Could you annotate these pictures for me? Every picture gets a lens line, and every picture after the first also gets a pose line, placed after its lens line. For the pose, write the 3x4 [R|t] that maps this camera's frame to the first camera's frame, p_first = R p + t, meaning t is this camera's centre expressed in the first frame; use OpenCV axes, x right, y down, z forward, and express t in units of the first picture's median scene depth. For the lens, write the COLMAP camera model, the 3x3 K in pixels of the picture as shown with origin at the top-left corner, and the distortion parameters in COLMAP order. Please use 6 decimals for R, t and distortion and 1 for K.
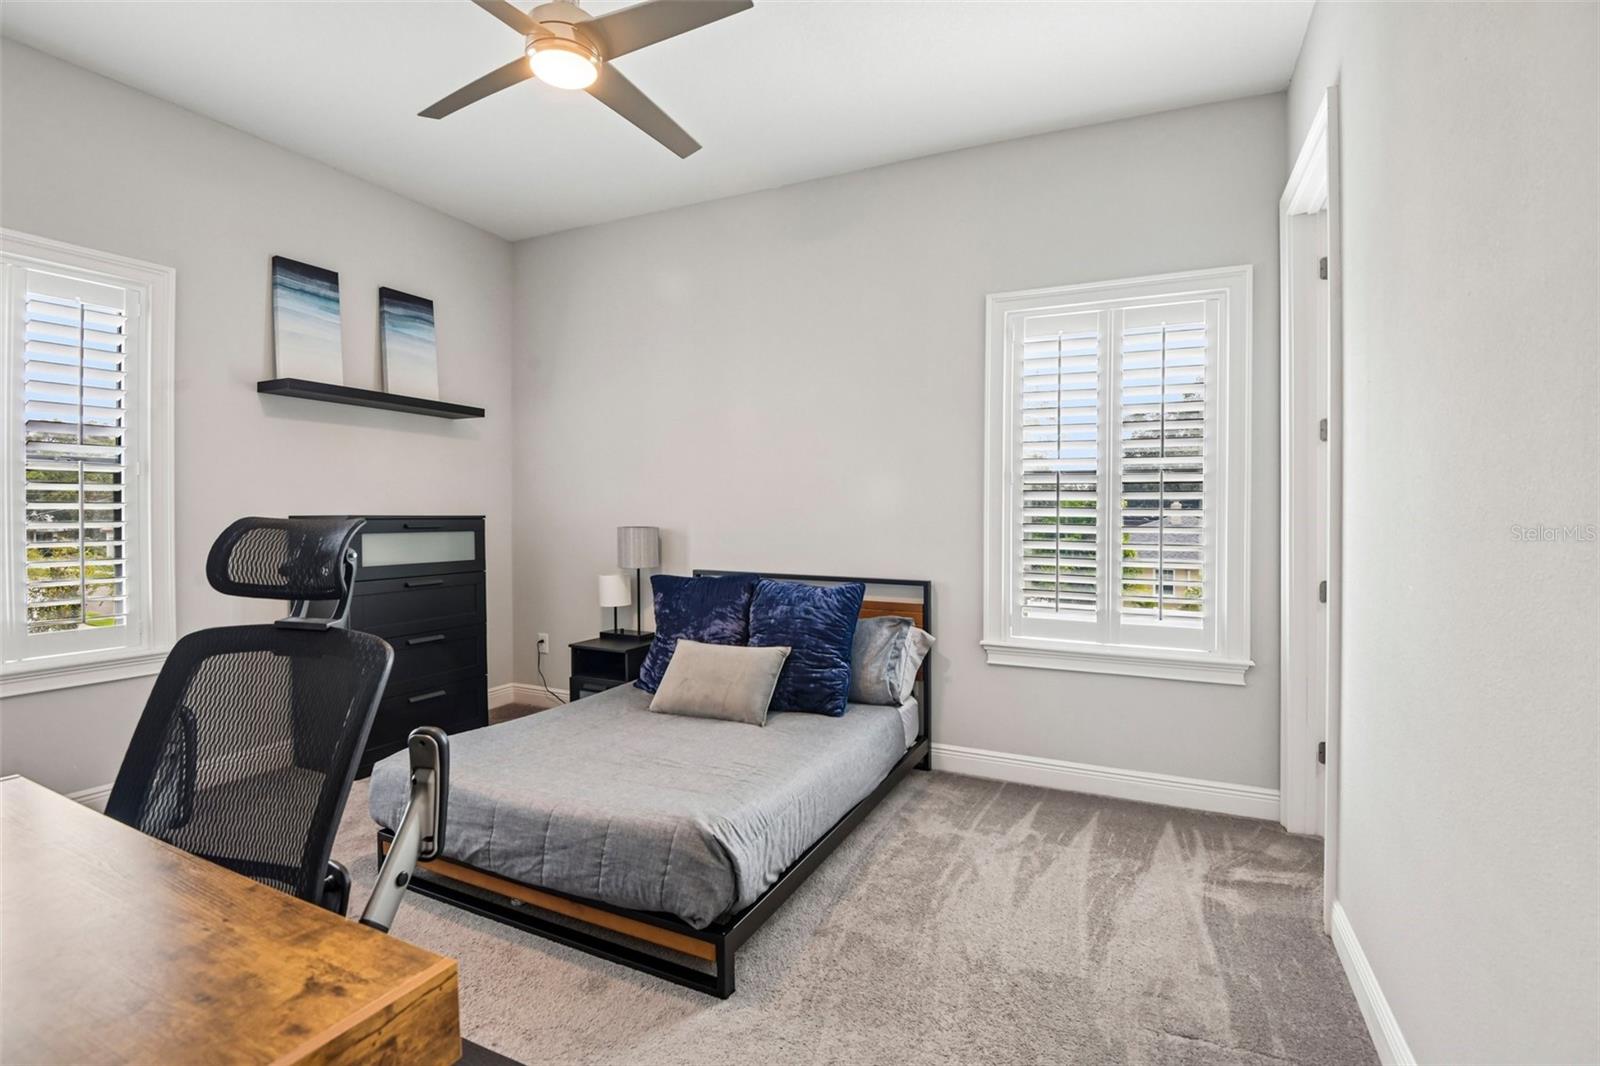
lens RADIAL K [[748.2, 0, 801.1], [0, 748.2, 523.9], [0, 0, 1]] dist [0.002222, -0.026908]
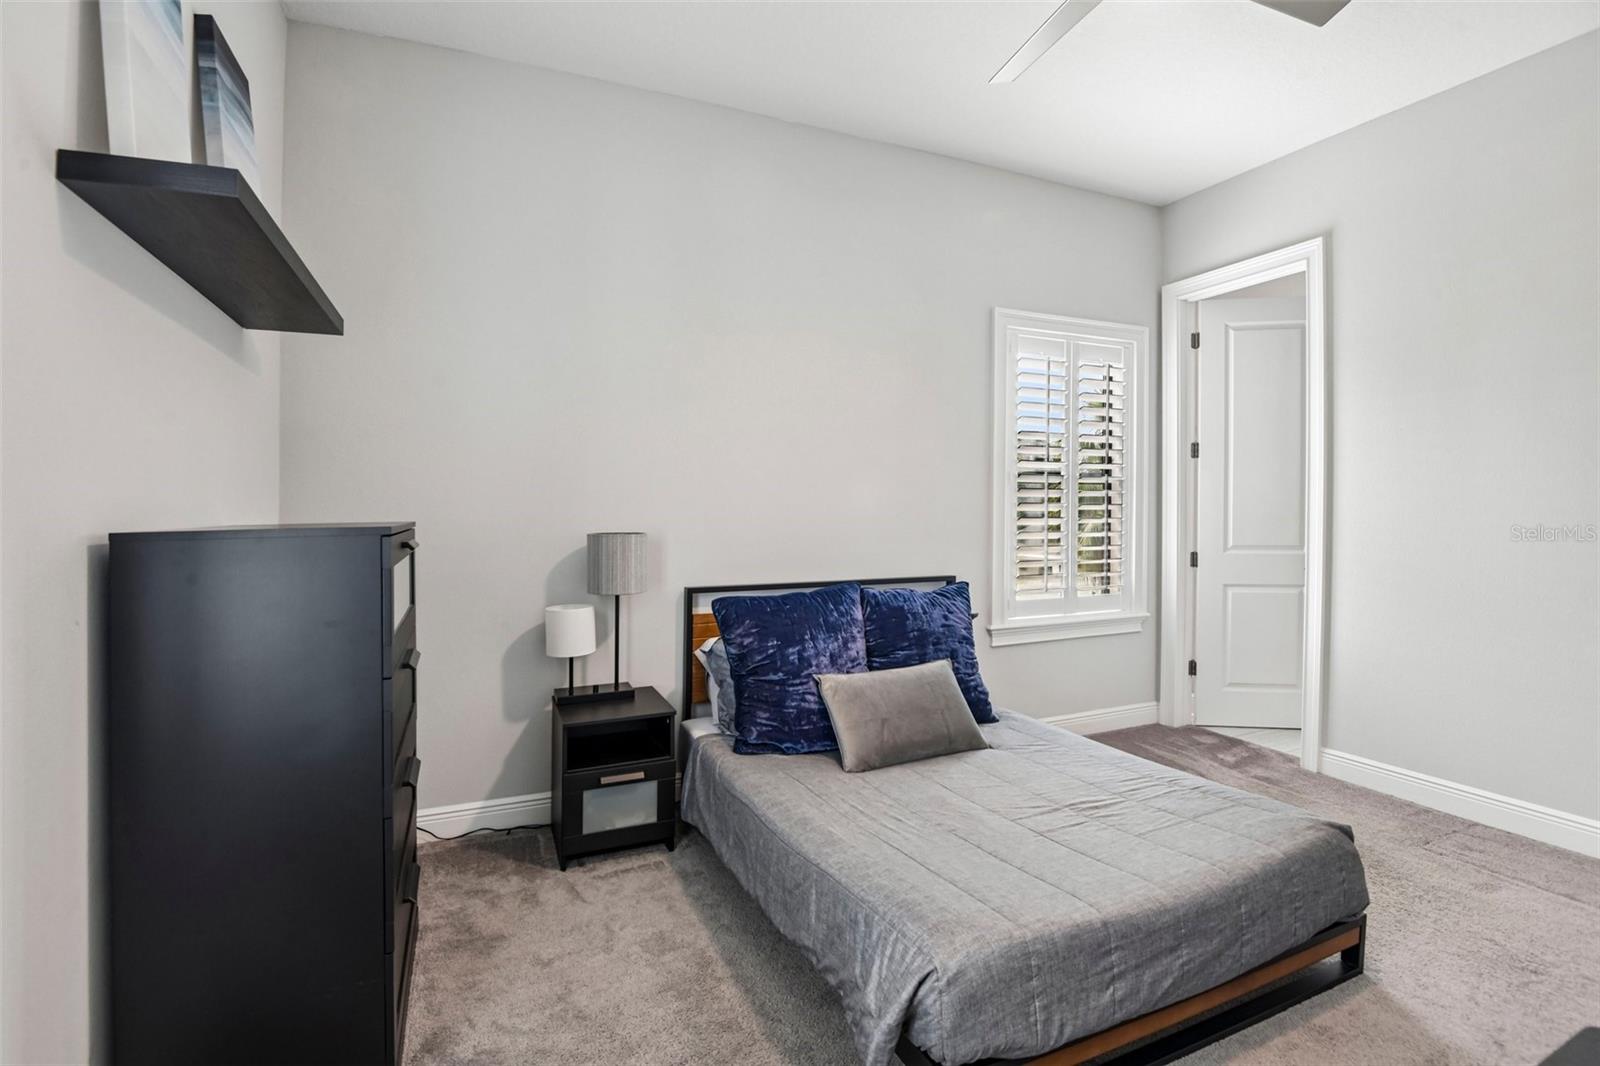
lens RADIAL K [[763.7, 0, 761.2], [0, 763.7, 524.6], [0, 0, 1]] dist [-0.018341, -0.000884]
pose [[0.647908, -0.026073, 0.761272, -0.902371], [0.013851, 0.999652, 0.022449, -0.023073], [-0.761593, -0.004001, 0.648044, 0.602665]]
